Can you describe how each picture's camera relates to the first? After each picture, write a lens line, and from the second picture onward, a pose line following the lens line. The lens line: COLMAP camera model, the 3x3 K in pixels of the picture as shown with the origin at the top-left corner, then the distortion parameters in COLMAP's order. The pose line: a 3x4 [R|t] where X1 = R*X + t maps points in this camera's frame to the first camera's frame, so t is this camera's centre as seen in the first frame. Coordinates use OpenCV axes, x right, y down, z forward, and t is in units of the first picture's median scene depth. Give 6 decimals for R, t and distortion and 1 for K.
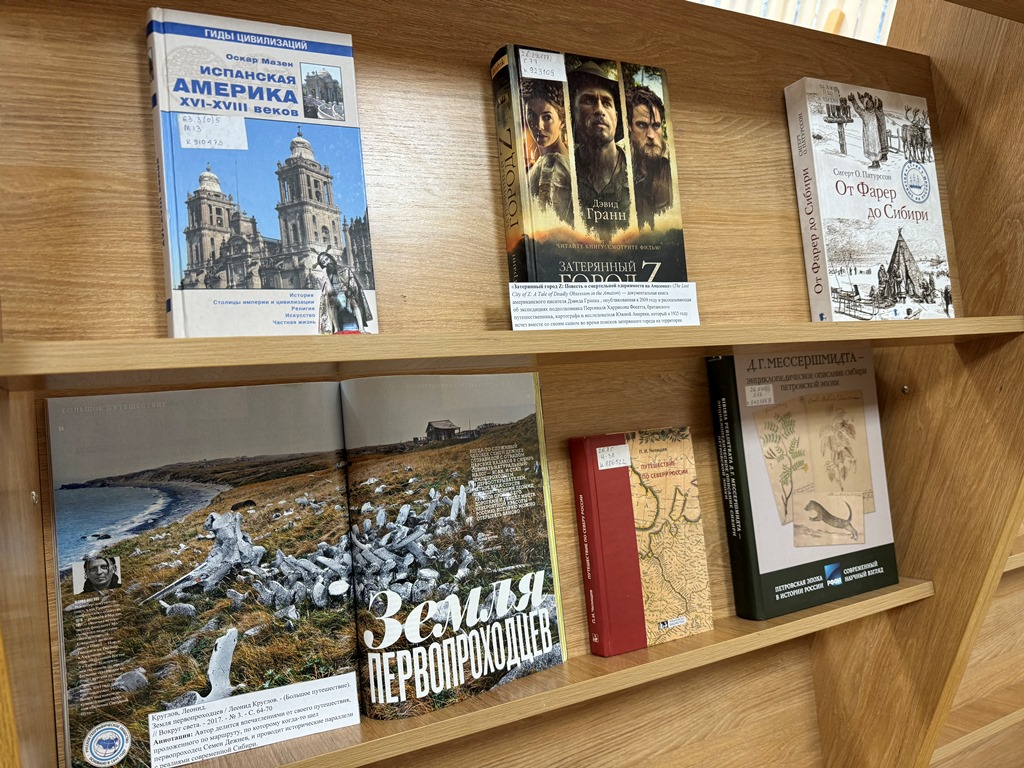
lens RADIAL K [[717.9, 0, 512.0], [0, 717.9, 384.0], [0, 0, 1]] dist [0.035739, -0.052460]
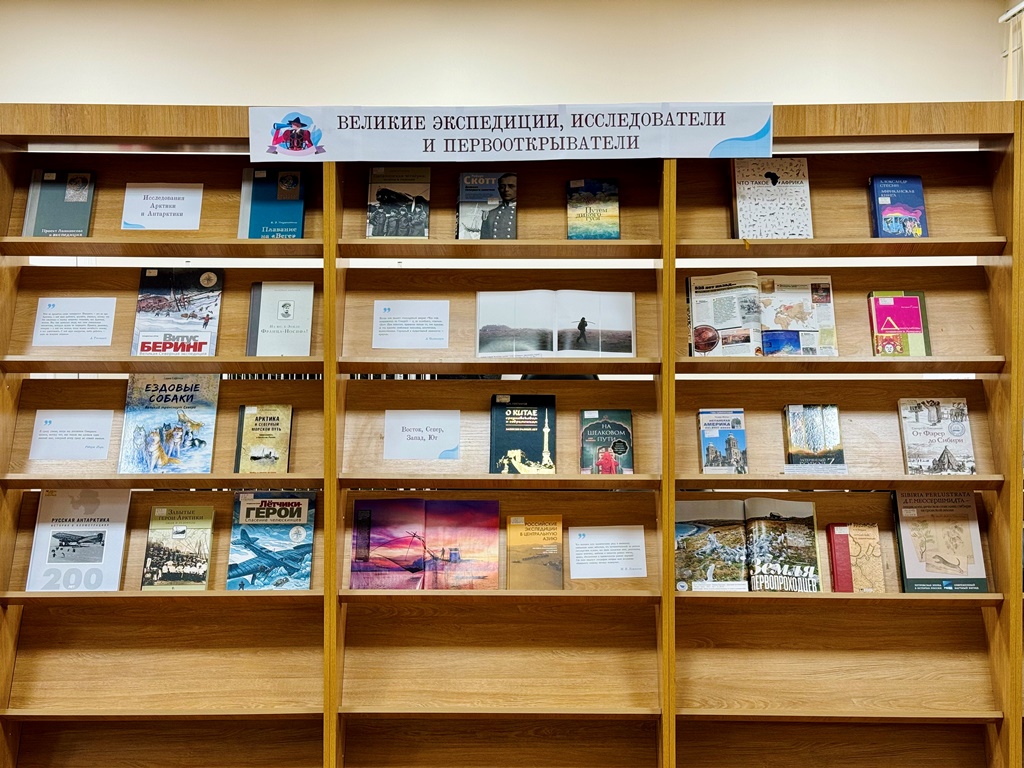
lens RADIAL K [[1431.4, 0, 512.0], [0, 1431.4, 384.0], [0, 0, 1]] dist [0.172837, 0.030174]
pose [[0.884673, -0.094461, -0.456542, 1.827919], [-0.061276, 0.947205, -0.314720, 1.582723], [0.462167, 0.306400, 0.832178, -5.003318]]
